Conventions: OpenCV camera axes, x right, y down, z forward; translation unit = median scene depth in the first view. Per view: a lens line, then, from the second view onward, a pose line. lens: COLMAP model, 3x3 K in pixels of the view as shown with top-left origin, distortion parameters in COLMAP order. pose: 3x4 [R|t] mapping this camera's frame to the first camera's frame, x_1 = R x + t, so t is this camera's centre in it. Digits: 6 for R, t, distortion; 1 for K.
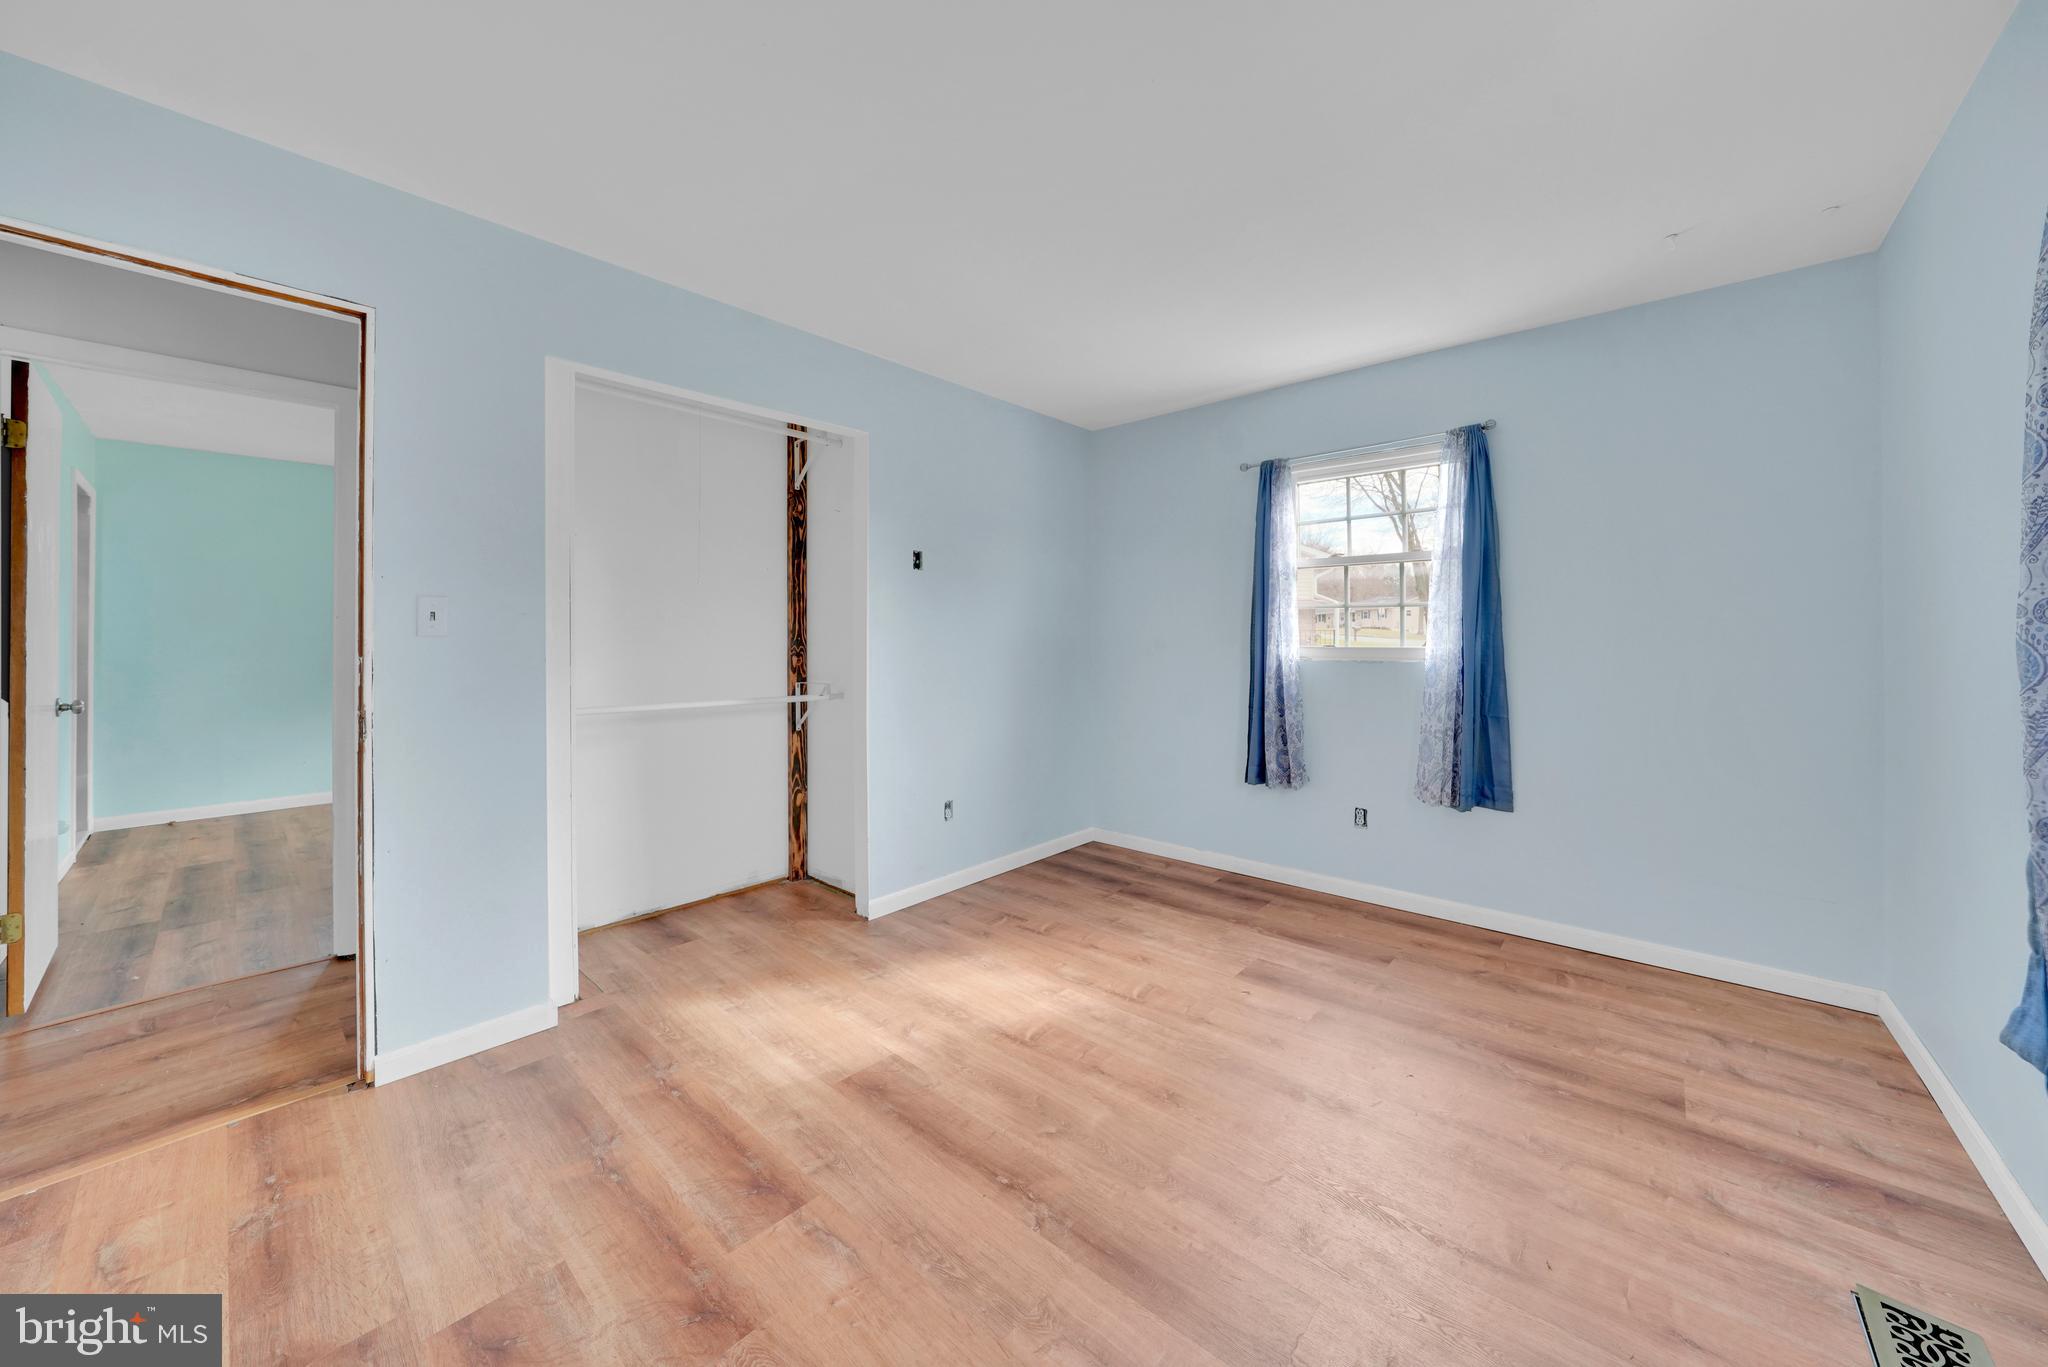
lens RADIAL K [[727.0, 0, 1015.7], [0, 727.0, 691.9], [0, 0, 1]] dist [-0.029309, 0.006447]
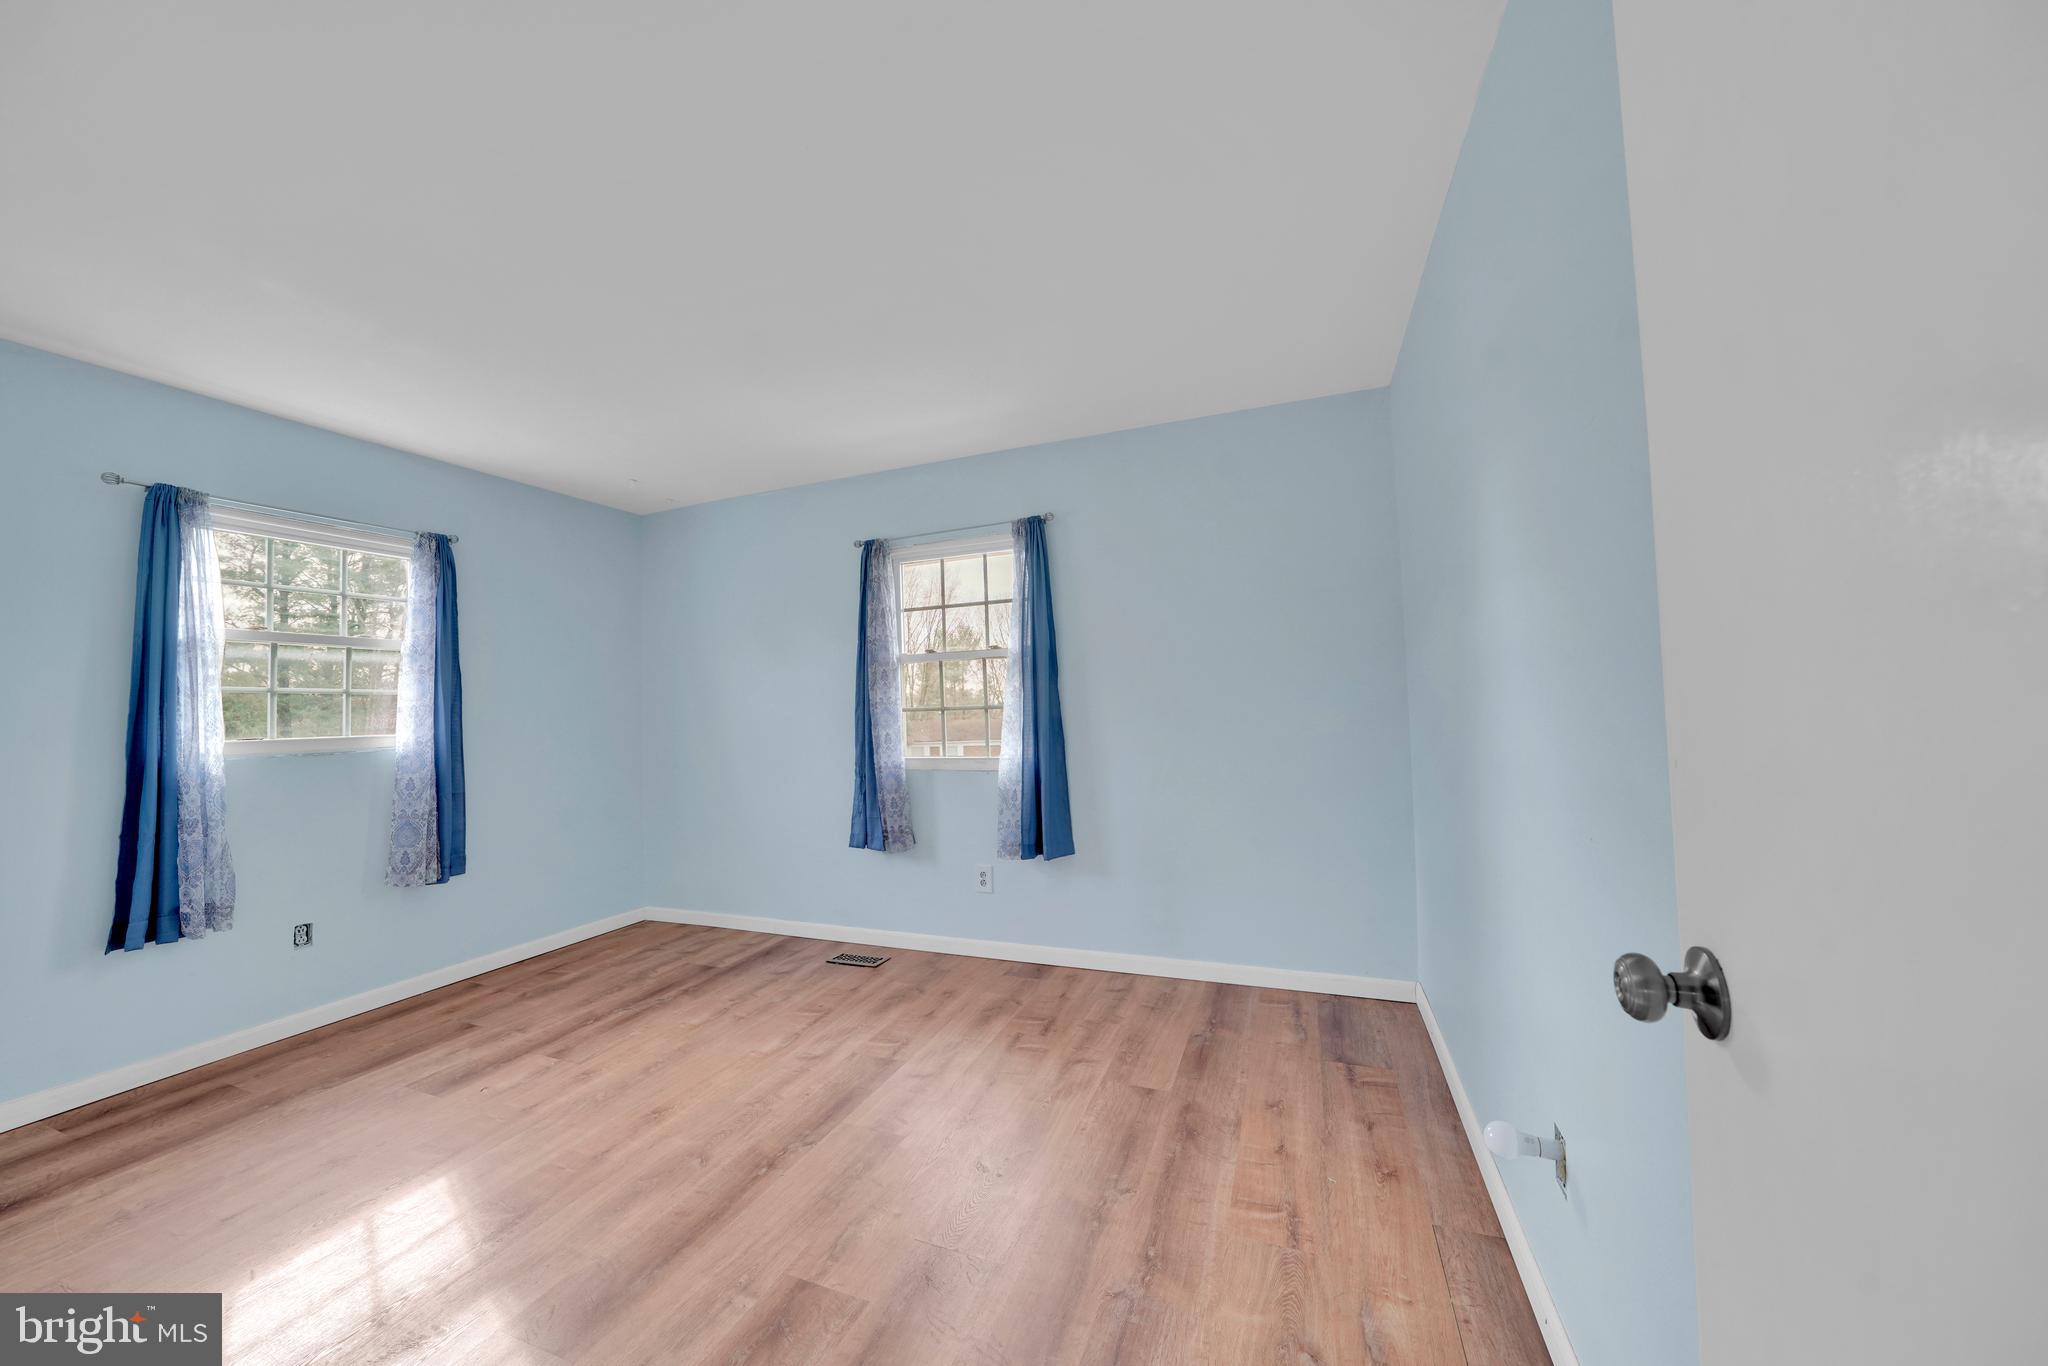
lens RADIAL K [[727.0, 0, 1015.7], [0, 727.0, 691.4], [0, 0, 1]] dist [-0.029309, 0.006447]
pose [[-0.347221, 0.034746, 0.937139, -0.925355], [0.097318, 0.995253, -0.000843, -0.051300], [-0.932720, 0.090908, -0.348955, 0.672626]]
